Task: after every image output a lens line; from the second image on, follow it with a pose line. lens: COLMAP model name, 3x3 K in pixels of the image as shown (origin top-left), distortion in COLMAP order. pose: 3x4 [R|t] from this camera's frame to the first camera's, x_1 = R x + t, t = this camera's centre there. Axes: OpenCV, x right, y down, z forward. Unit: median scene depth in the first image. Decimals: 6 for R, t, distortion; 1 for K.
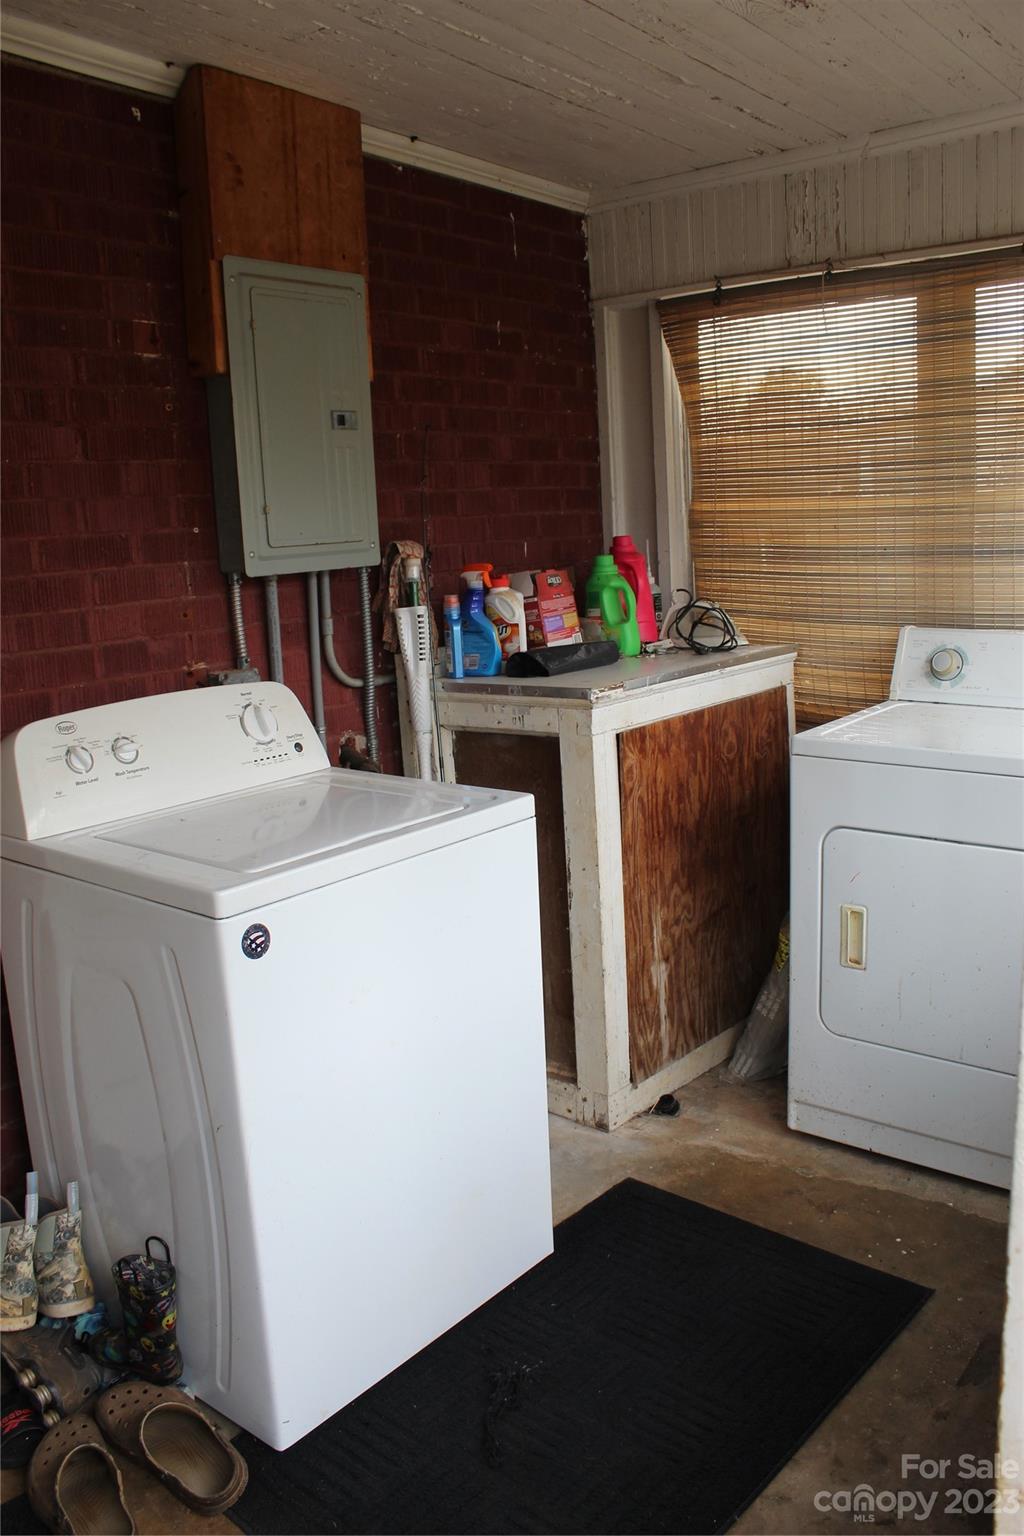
lens RADIAL K [[1267.7, 0, 518.4], [0, 1267.7, 776.5], [0, 0, 1]] dist [-0.177823, 0.170449]
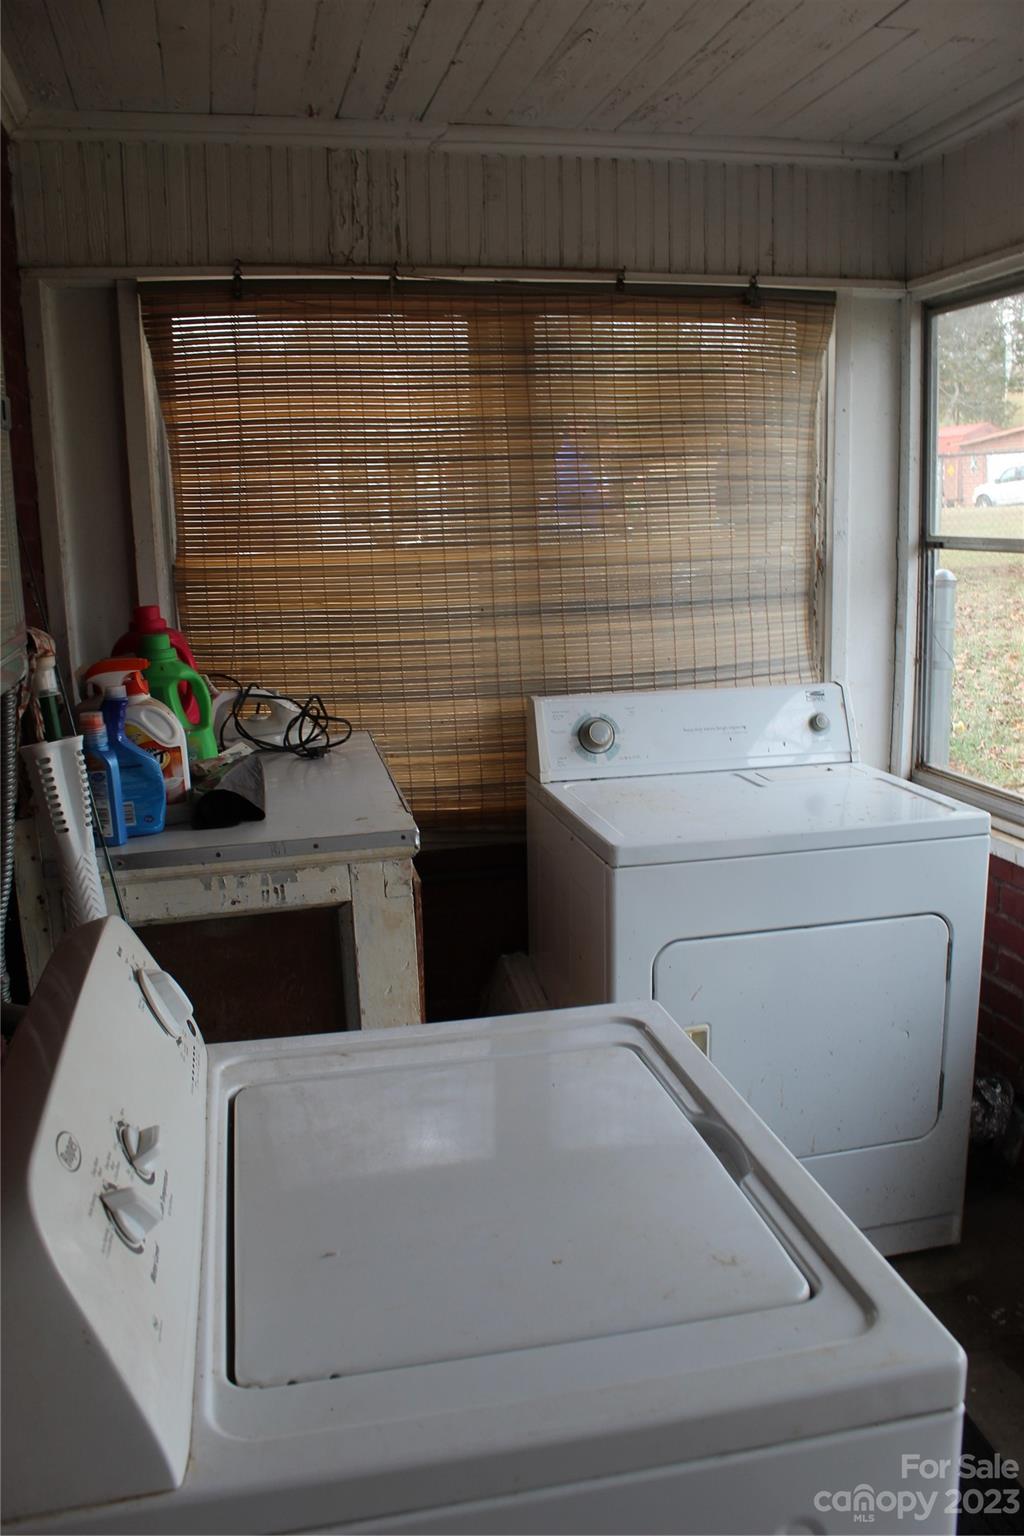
lens RADIAL K [[1267.7, 0, 518.4], [0, 1267.7, 776.5], [0, 0, 1]] dist [-0.177823, 0.170449]
pose [[0.621042, -0.129684, 0.772974, -0.384380], [0.157908, 0.986696, 0.038670, -0.100890], [-0.767705, 0.098043, 0.633258, 0.449606]]
